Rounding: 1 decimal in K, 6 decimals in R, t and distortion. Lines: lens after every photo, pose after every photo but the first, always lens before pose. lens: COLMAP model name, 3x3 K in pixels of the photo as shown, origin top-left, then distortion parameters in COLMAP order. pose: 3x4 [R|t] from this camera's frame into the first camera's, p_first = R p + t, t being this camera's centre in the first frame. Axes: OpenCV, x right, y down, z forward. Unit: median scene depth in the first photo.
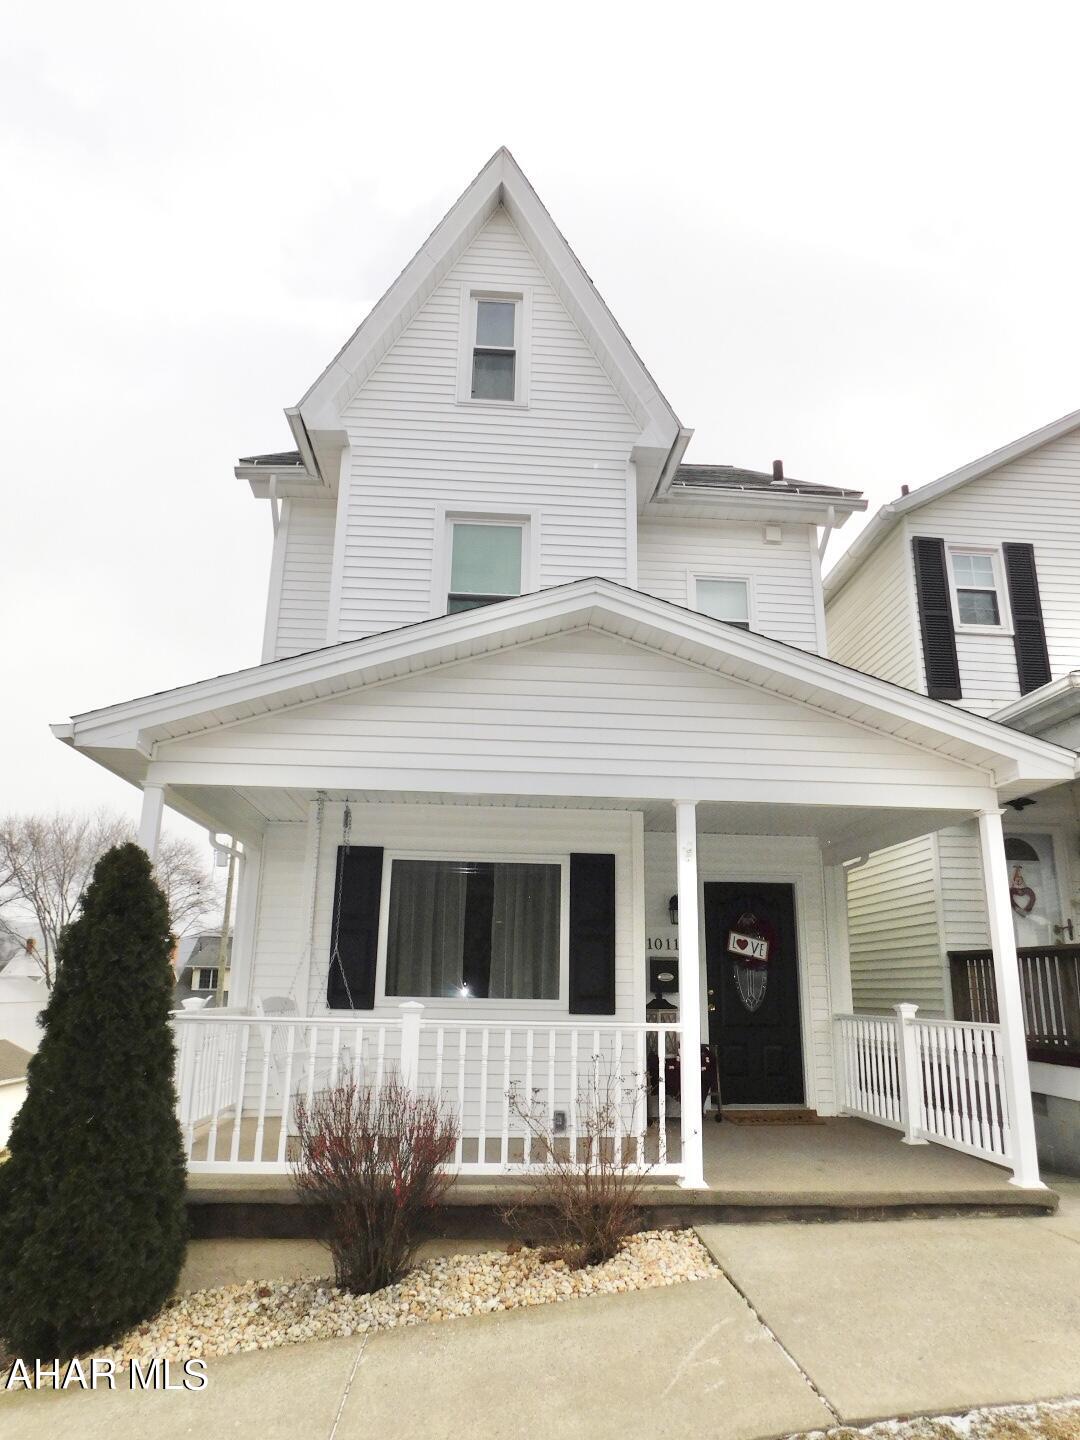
lens RADIAL K [[953.1, 0, 540.0], [0, 953.1, 720.0], [0, 0, 1]] dist [-0.065352, 0.056908]
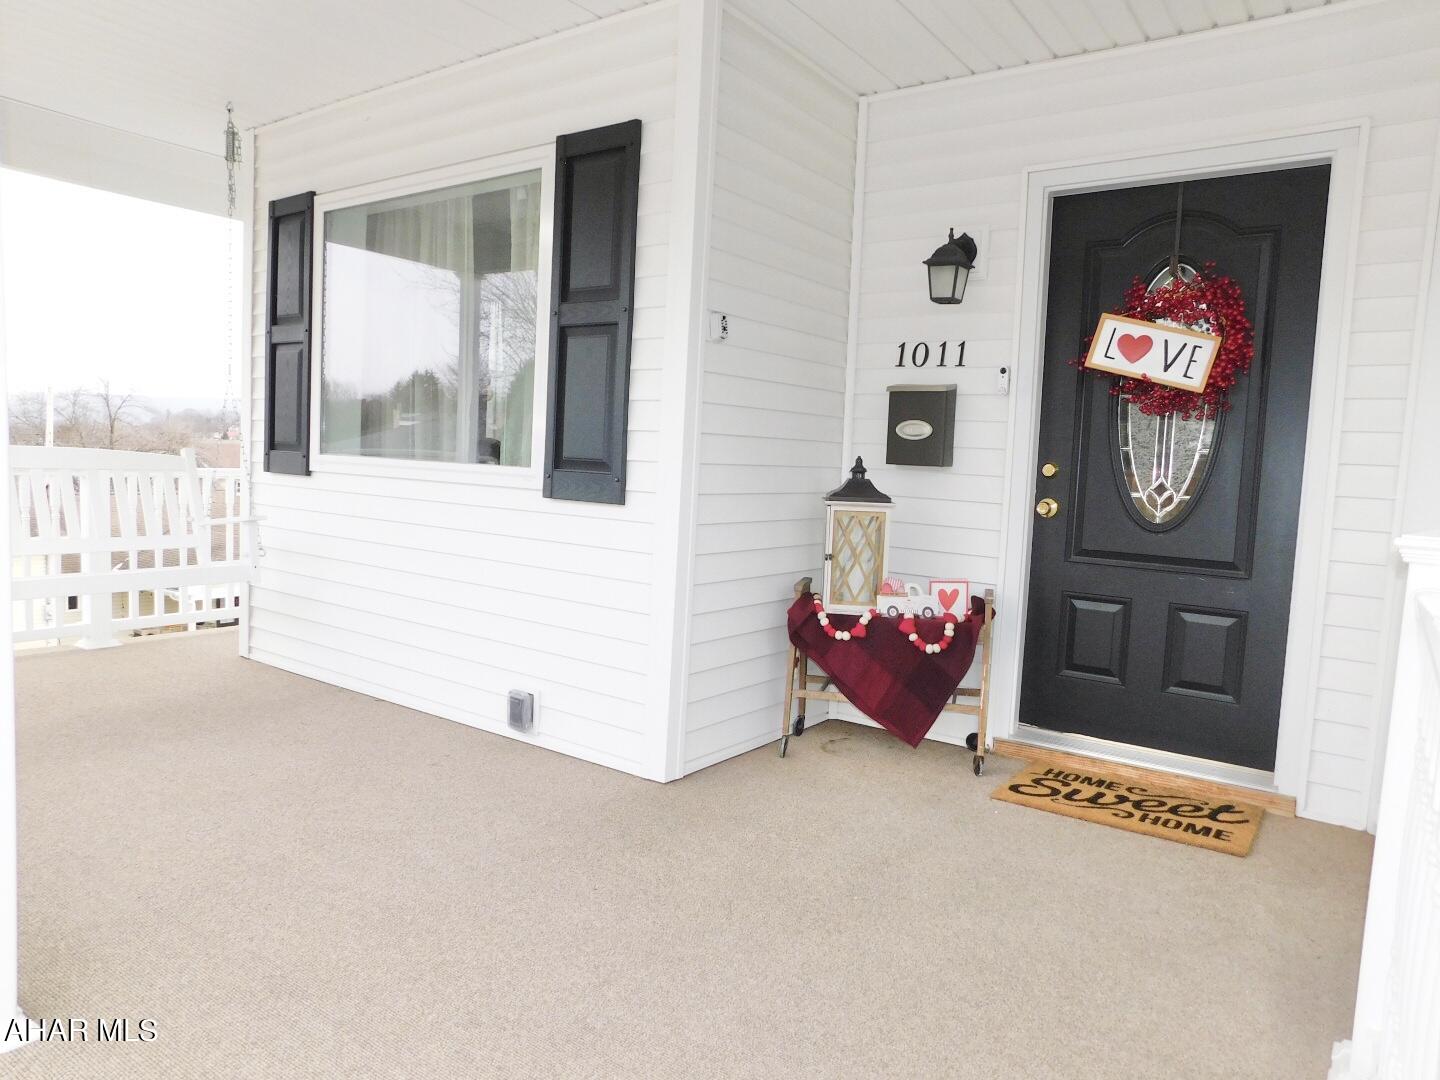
lens RADIAL K [[953.1, 0, 720.0], [0, 953.1, 540.0], [0, 0, 1]] dist [-0.065352, 0.056908]
pose [[0.770473, 0.074296, -0.633129, 0.332308], [0.146009, 0.946215, 0.288719, 0.179179], [0.620527, -0.314893, 0.718185, 0.613239]]
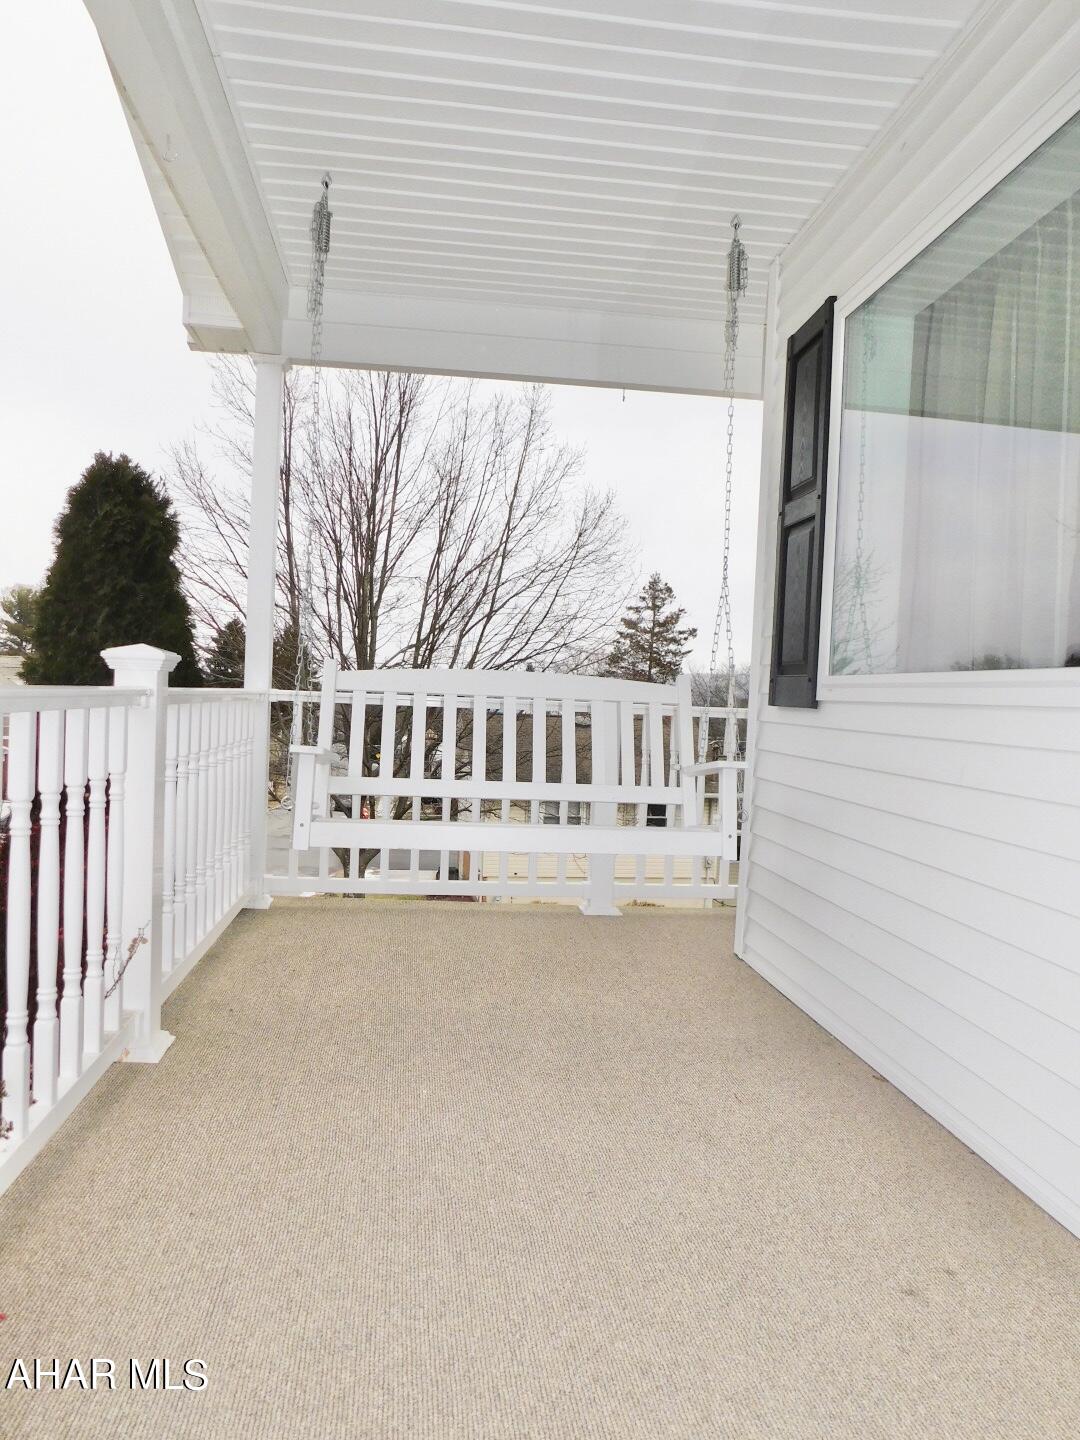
lens RADIAL K [[953.1, 0, 540.0], [0, 953.1, 720.0], [0, 0, 1]] dist [-0.065352, 0.056908]
pose [[0.040467, 0.014286, -0.999079, 0.184969], [0.240058, 0.970472, 0.023600, 0.230397], [0.969915, -0.240791, 0.035843, 0.735636]]
